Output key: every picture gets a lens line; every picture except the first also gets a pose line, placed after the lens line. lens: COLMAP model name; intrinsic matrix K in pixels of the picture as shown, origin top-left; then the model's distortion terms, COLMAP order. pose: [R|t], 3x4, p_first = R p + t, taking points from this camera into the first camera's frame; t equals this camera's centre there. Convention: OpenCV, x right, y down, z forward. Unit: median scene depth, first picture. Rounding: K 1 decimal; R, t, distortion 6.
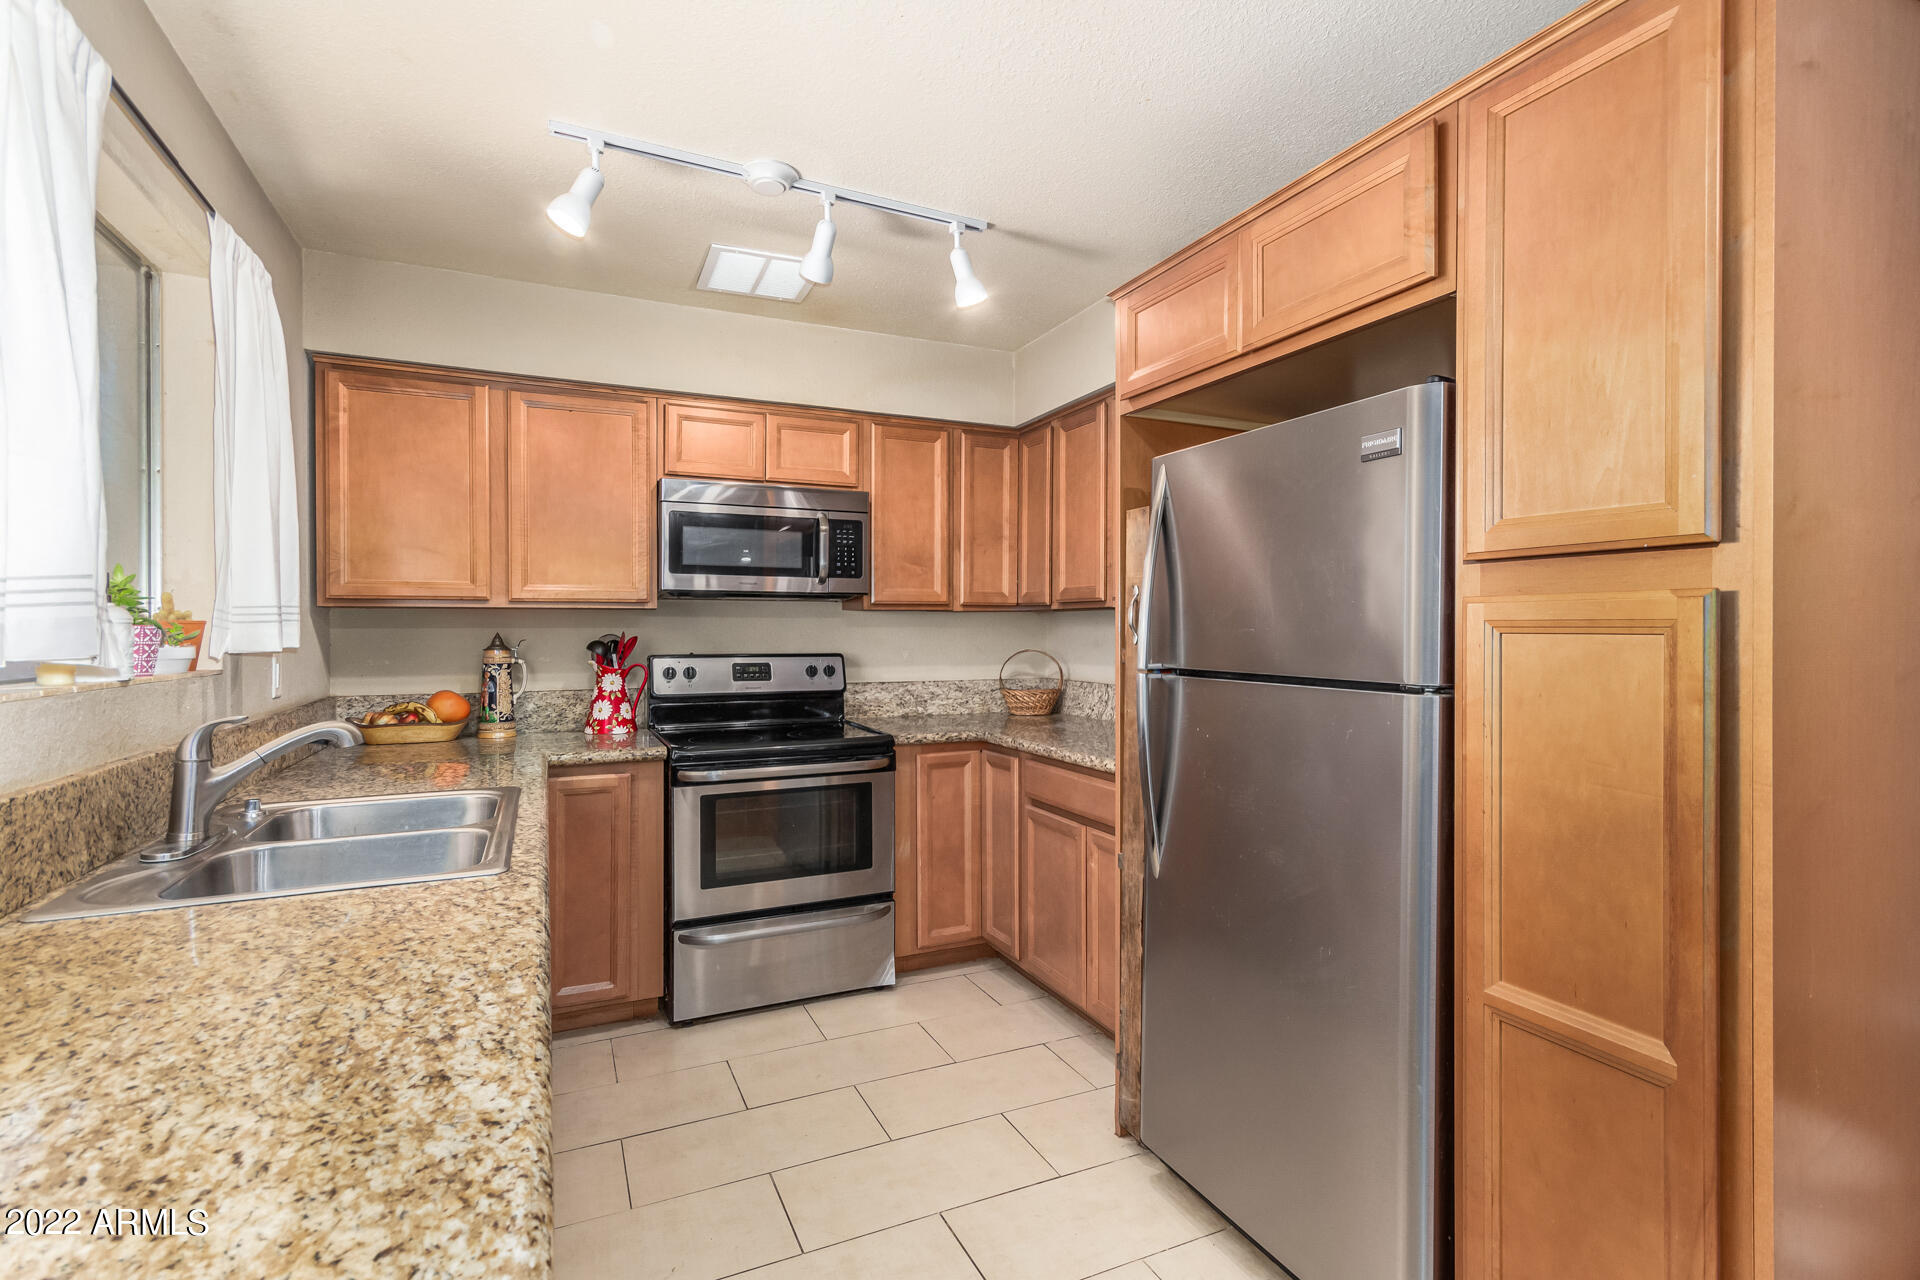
lens RADIAL K [[891.2, 0, 963.8], [0, 891.2, 634.2], [0, 0, 1]] dist [0.000631, 0.001659]
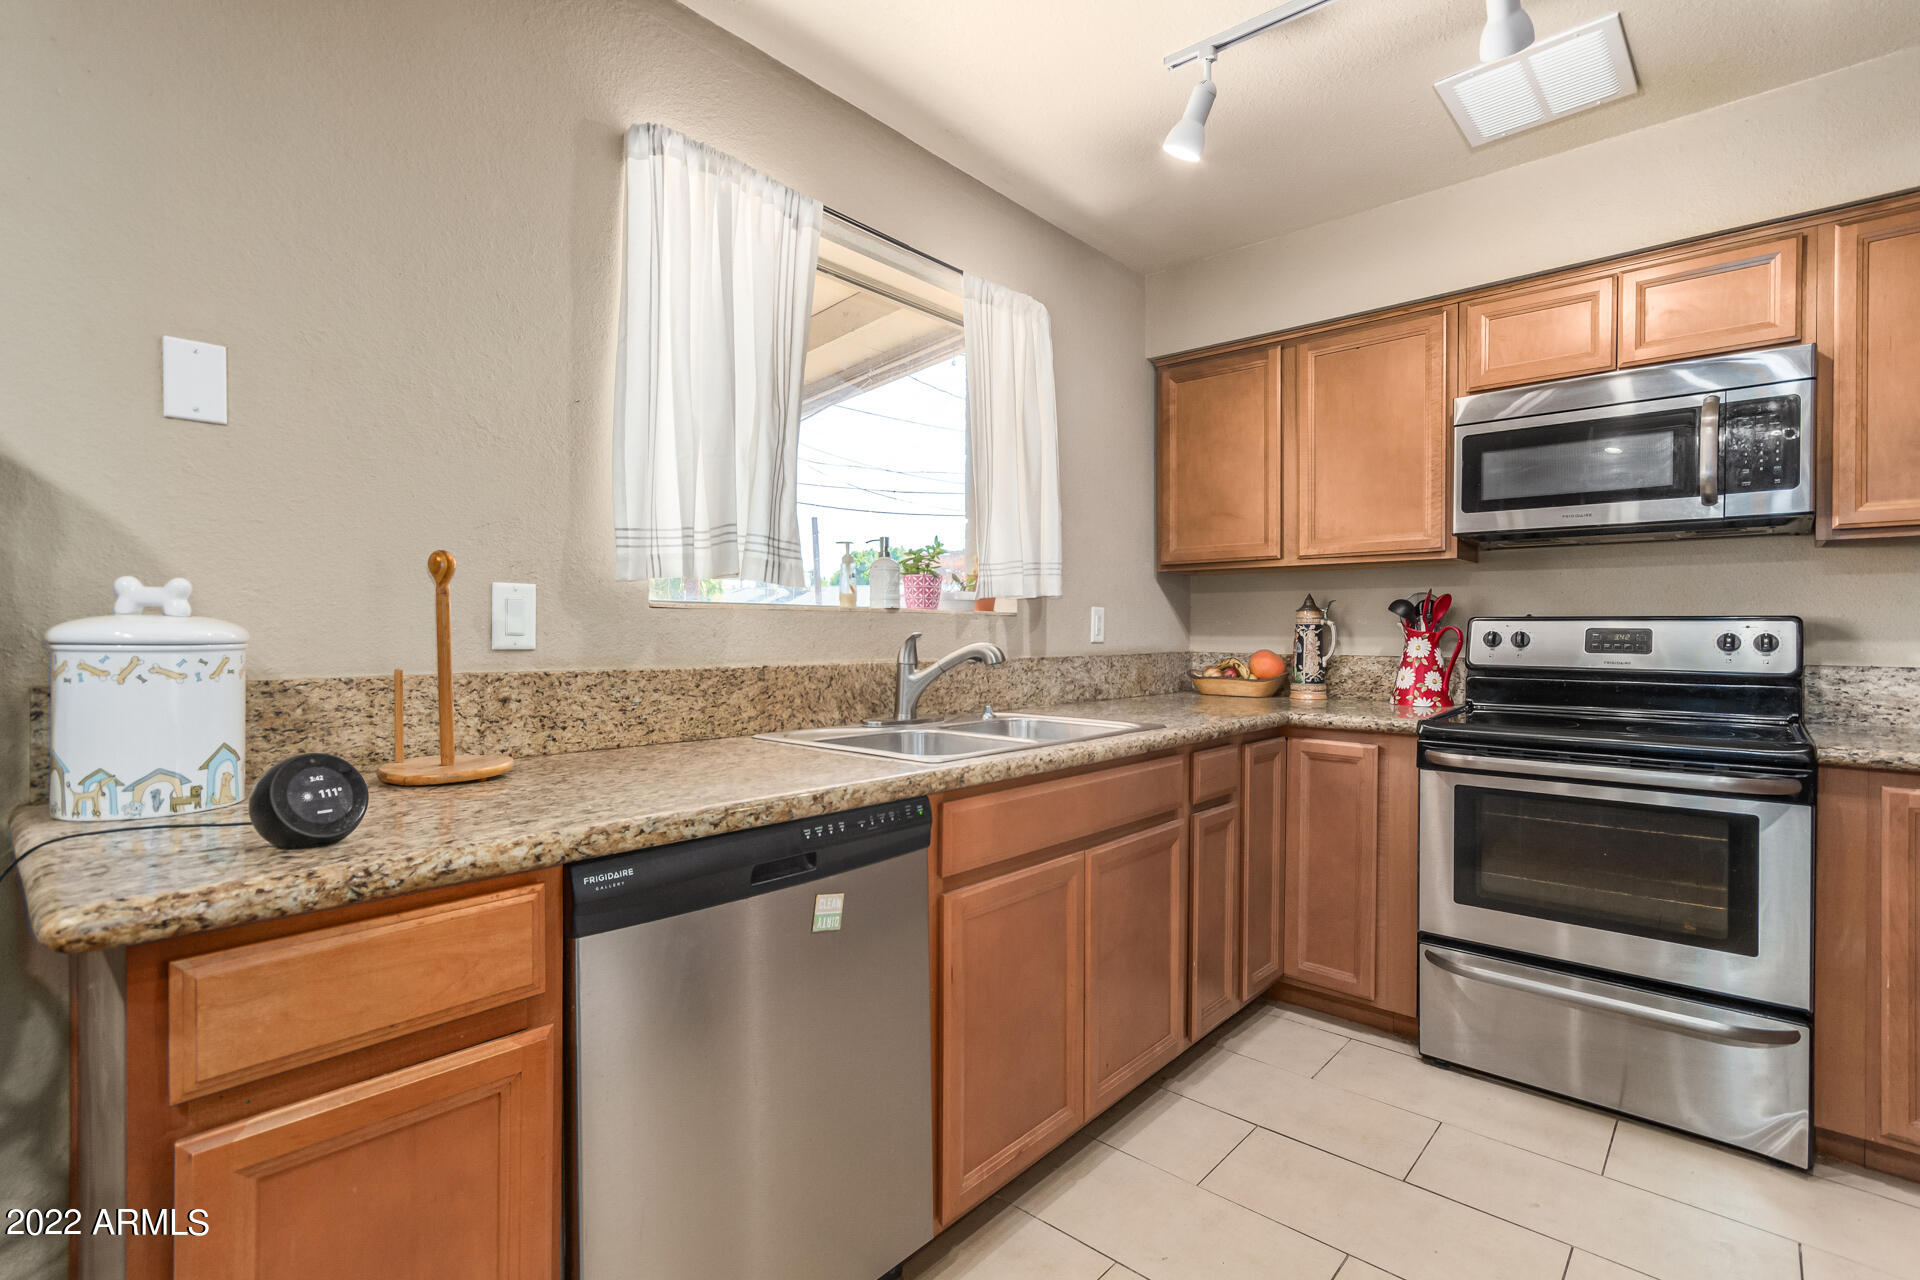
lens RADIAL K [[891.2, 0, 972.1], [0, 891.2, 637.4], [0, 0, 1]] dist [0.000631, 0.001659]
pose [[0.405749, 0.010194, -0.913928, 0.231104], [-0.009205, 0.999933, 0.007067, 0.043141], [0.913938, 0.005545, 0.405816, 0.253388]]
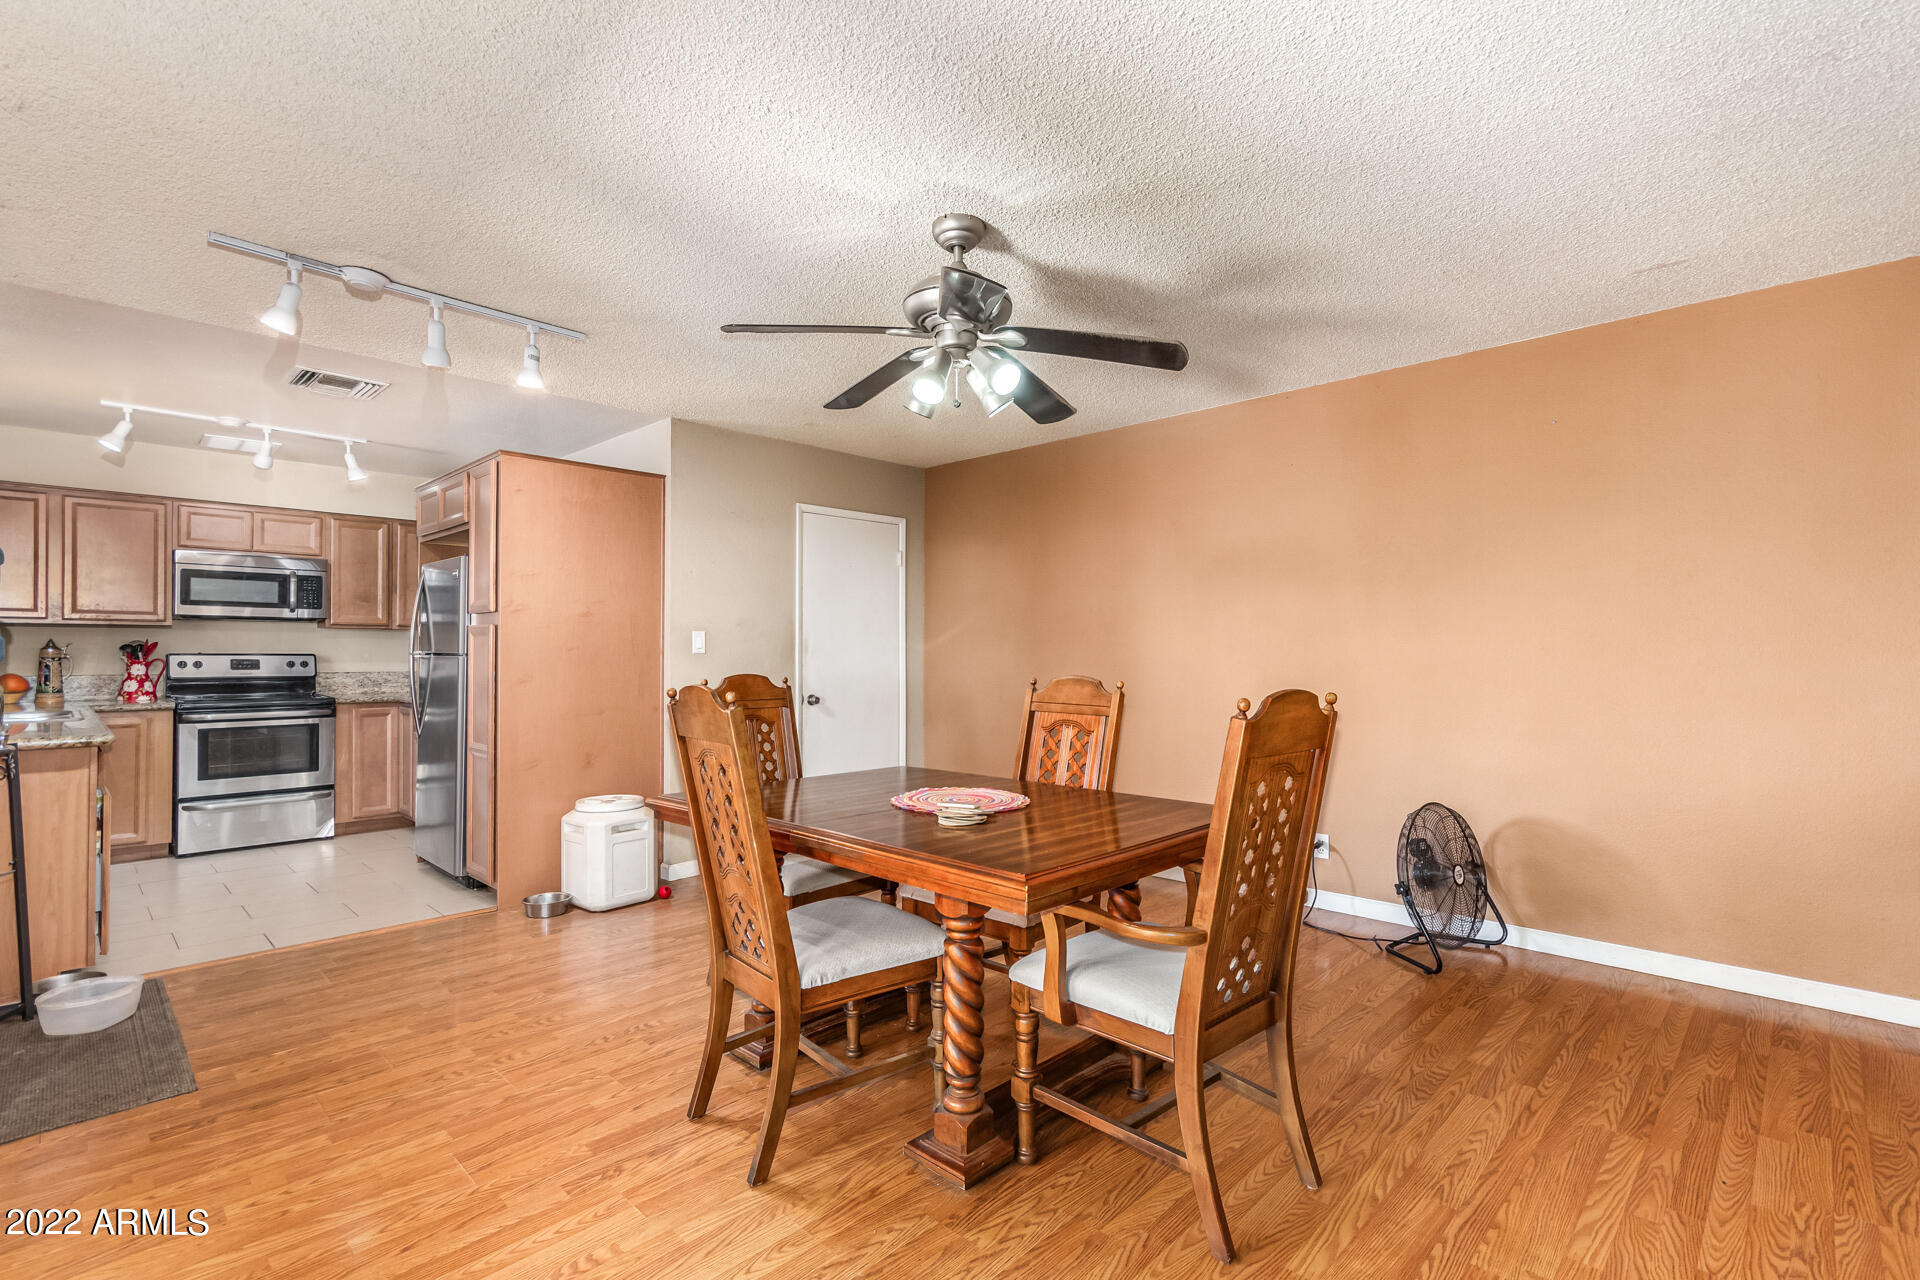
lens RADIAL K [[891.2, 0, 956.5], [0, 891.2, 649.2], [0, 0, 1]] dist [0.000631, 0.001659]
pose [[0.938011, 0.004526, 0.346577, 0.471218], [-0.001523, 0.999959, -0.008935, 0.029626], [-0.346603, 0.007853, 0.937979, -1.117842]]
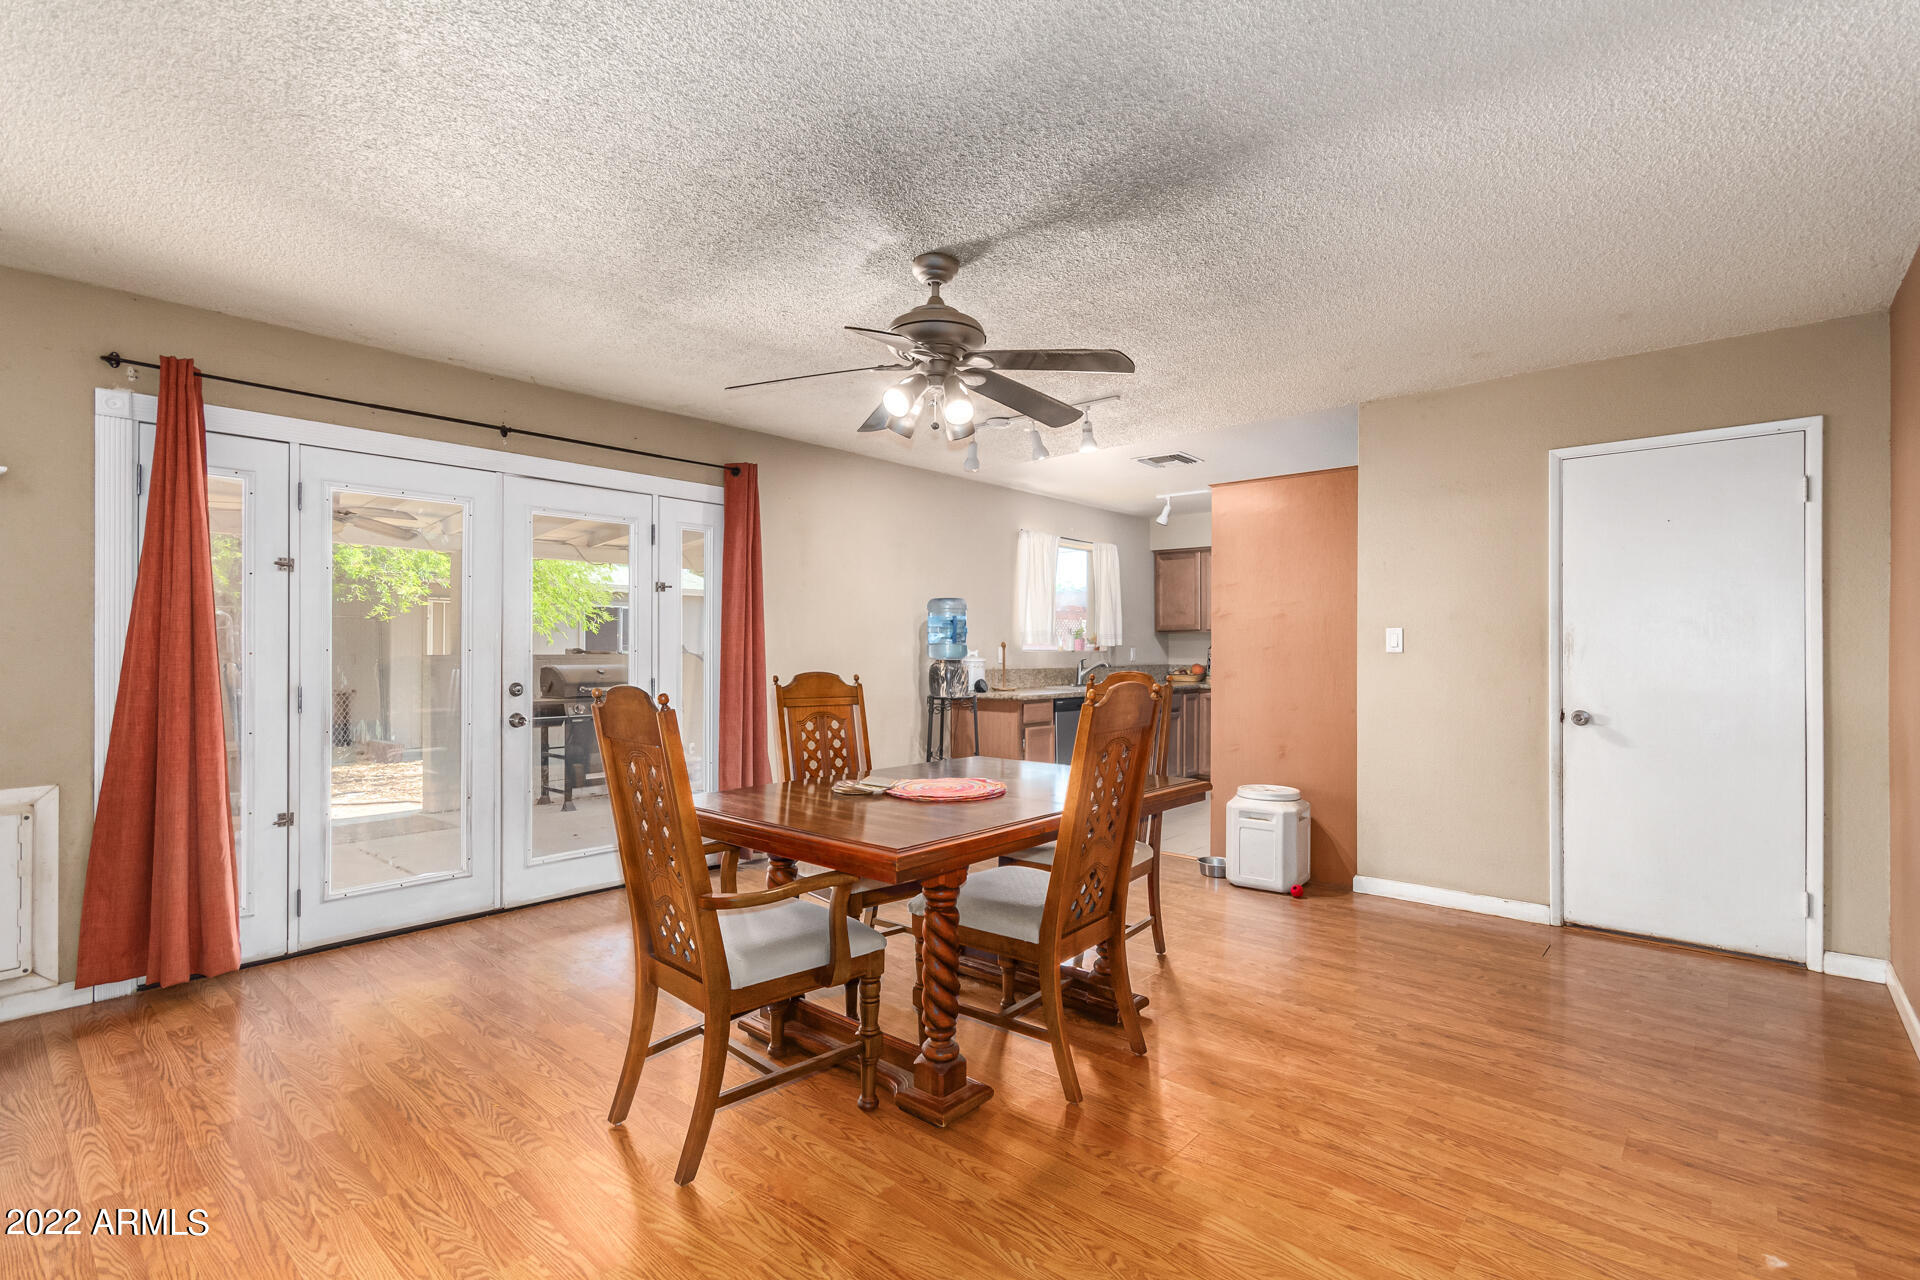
lens RADIAL K [[891.2, 0, 962.8], [0, 891.2, 648.6], [0, 0, 1]] dist [0.000631, 0.001659]
pose [[0.400866, 0.002229, -0.916134, 1.552327], [-0.007815, 0.999969, -0.000986, 0.024721], [0.916103, 0.007555, 0.400871, -0.702478]]
